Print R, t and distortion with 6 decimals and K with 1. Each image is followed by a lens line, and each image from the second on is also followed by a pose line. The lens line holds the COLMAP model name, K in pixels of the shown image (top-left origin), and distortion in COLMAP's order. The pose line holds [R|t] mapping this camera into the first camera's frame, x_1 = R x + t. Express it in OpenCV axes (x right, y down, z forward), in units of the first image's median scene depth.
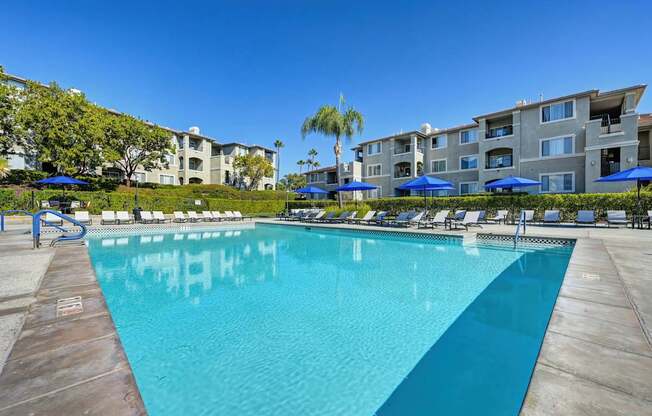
lens RADIAL K [[256.7, 0, 326.0], [0, 256.7, 208.0], [0, 0, 1]] dist [-0.000035, -0.000003]
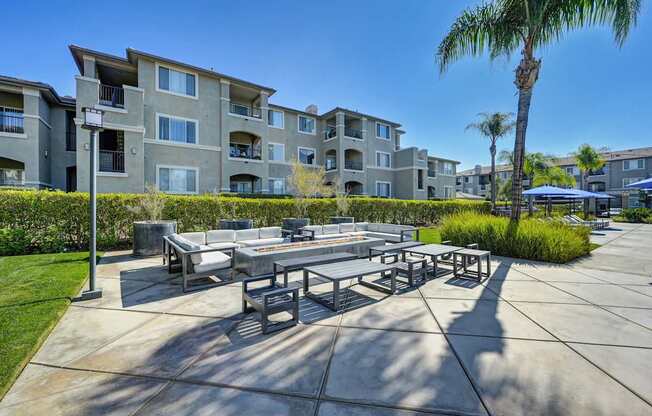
lens RADIAL K [[256.7, 0, 326.0], [0, 256.7, 208.0], [0, 0, 1]] dist [-0.000035, -0.000003]
pose [[0.154656, -0.009668, 0.987921, -0.223814], [0.002434, 0.999953, 0.009404, -0.016302], [-0.987965, 0.000950, 0.154672, 0.710227]]
